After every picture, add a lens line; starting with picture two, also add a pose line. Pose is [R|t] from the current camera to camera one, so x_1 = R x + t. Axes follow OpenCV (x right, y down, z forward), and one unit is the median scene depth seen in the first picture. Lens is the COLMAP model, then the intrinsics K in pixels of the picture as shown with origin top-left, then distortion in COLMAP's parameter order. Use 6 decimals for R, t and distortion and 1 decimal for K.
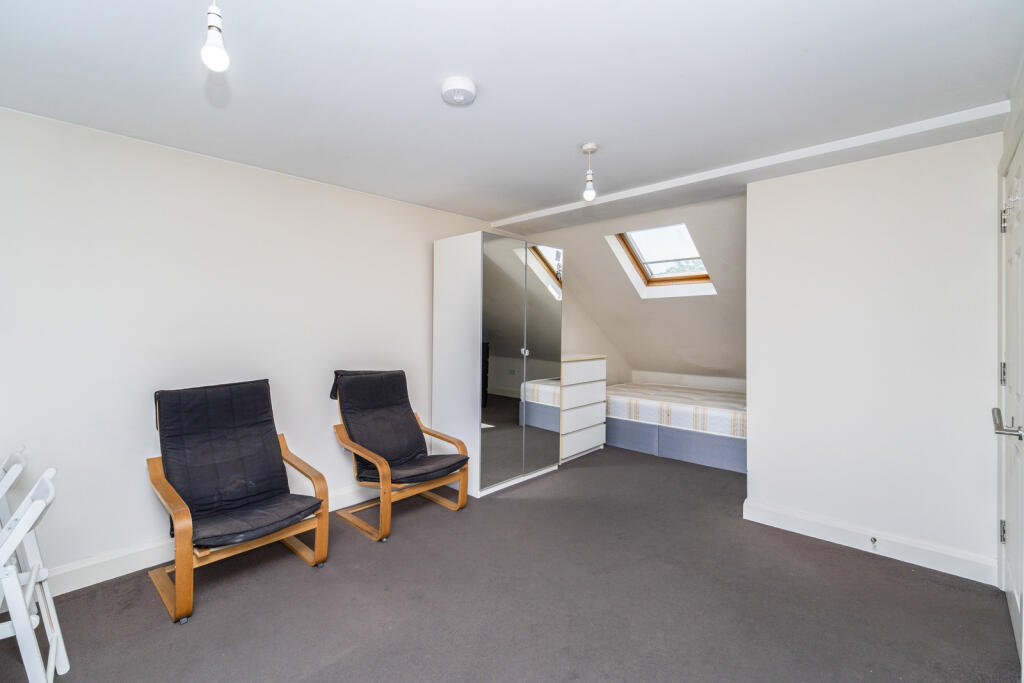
lens RADIAL K [[454.0, 0, 511.4], [0, 454.0, 323.7], [0, 0, 1]] dist [0.000181, 0.000069]
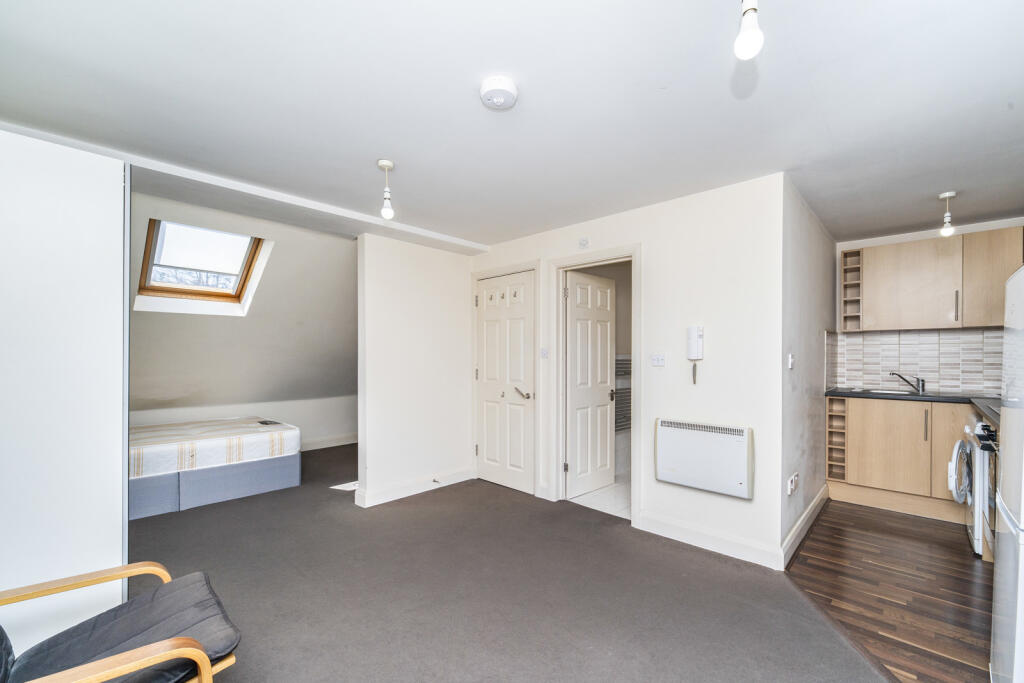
lens RADIAL K [[428.4, 0, 511.3], [0, 428.4, 352.4], [0, 0, 1]] dist [-0.000546, -0.000087]
pose [[-0.003822, 0.004426, 0.999983, -0.606287], [-0.010281, 0.999937, -0.004465, 0.012961], [-0.999940, -0.010298, -0.003776, 0.584074]]
